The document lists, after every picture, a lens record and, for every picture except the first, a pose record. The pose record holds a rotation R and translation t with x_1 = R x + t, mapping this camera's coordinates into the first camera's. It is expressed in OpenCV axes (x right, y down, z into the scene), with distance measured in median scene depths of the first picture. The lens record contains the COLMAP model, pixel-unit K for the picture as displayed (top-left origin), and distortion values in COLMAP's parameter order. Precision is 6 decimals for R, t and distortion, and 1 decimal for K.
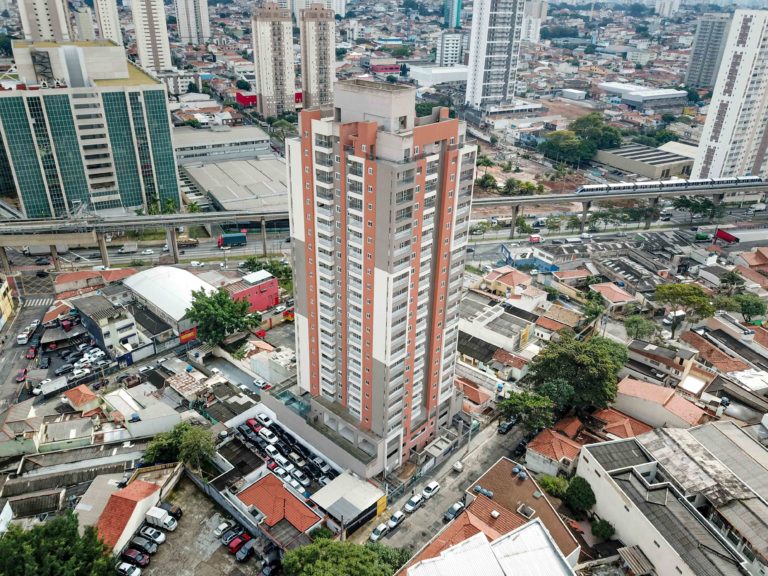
lens RADIAL K [[585.5, 0, 379.8], [0, 585.5, 290.0], [0, 0, 1]] dist [0.005280, 0.007283]
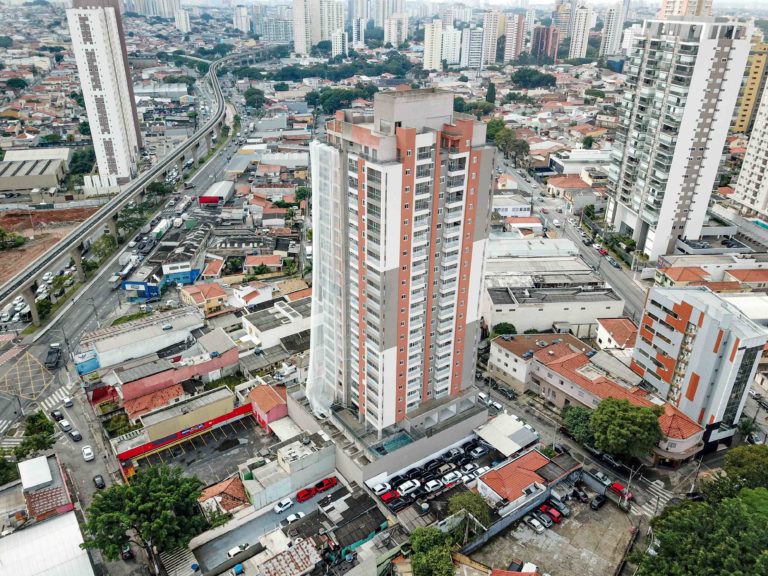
lens RADIAL K [[585.5, 0, 379.8], [0, 585.5, 290.0], [0, 0, 1]] dist [0.005280, 0.007283]
pose [[0.210755, -0.452731, 0.866381, -0.902302], [0.445729, 0.833298, 0.327016, -0.347449], [-0.870004, 0.317251, 0.377417, 0.626518]]
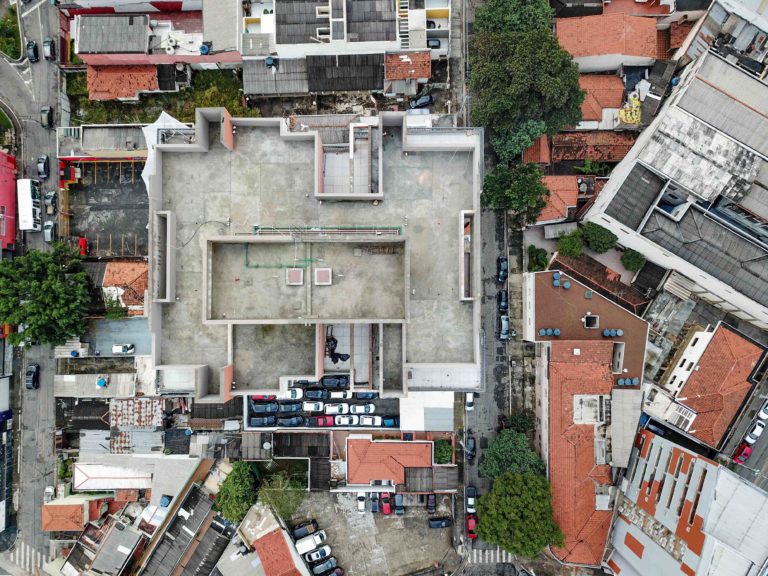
lens RADIAL K [[585.5, 0, 379.8], [0, 585.5, 290.0], [0, 0, 1]] dist [0.005280, 0.007283]
pose [[0.732298, -0.680983, -0.001403, 0.014193], [0.331815, 0.355018, 0.873991, -0.543721], [-0.594675, -0.640488, 0.485939, 0.629481]]
